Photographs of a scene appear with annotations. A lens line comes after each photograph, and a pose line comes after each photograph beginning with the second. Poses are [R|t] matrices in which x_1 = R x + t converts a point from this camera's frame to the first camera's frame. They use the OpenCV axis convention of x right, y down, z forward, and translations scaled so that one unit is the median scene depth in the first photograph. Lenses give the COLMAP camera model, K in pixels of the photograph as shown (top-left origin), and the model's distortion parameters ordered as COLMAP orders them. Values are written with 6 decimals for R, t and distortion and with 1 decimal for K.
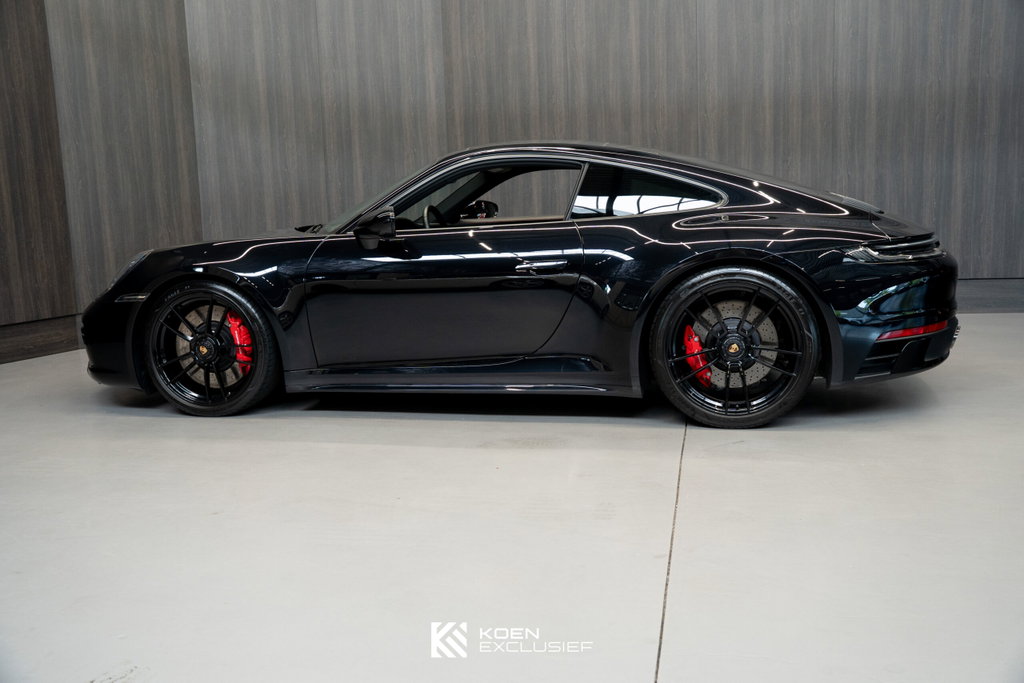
lens RADIAL K [[967.9, 0, 548.2], [0, 967.9, 345.6], [0, 0, 1]] dist [-0.027031, 0.000000]
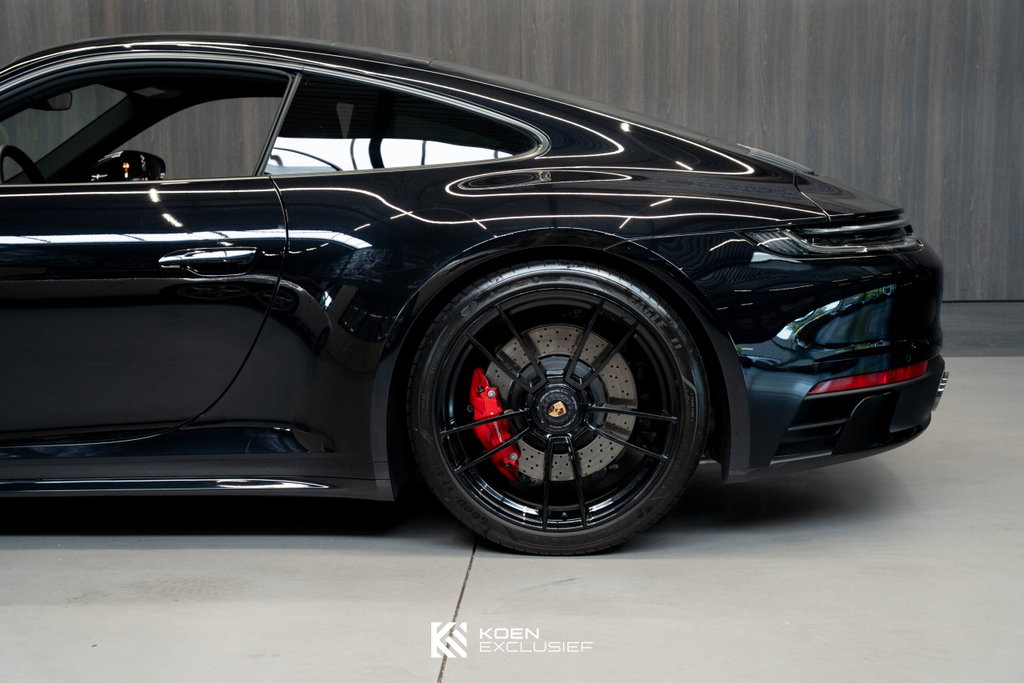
lens RADIAL K [[1428.7, 0, 549.8], [0, 1428.7, 342.1], [0, 0, 1]] dist [0.103135, 0.000000]
pose [[0.989248, 0.006134, 0.146122, 0.045848], [0.000731, 0.998900, -0.046878, 0.001694], [-0.146249, 0.046481, 0.988155, 0.127436]]
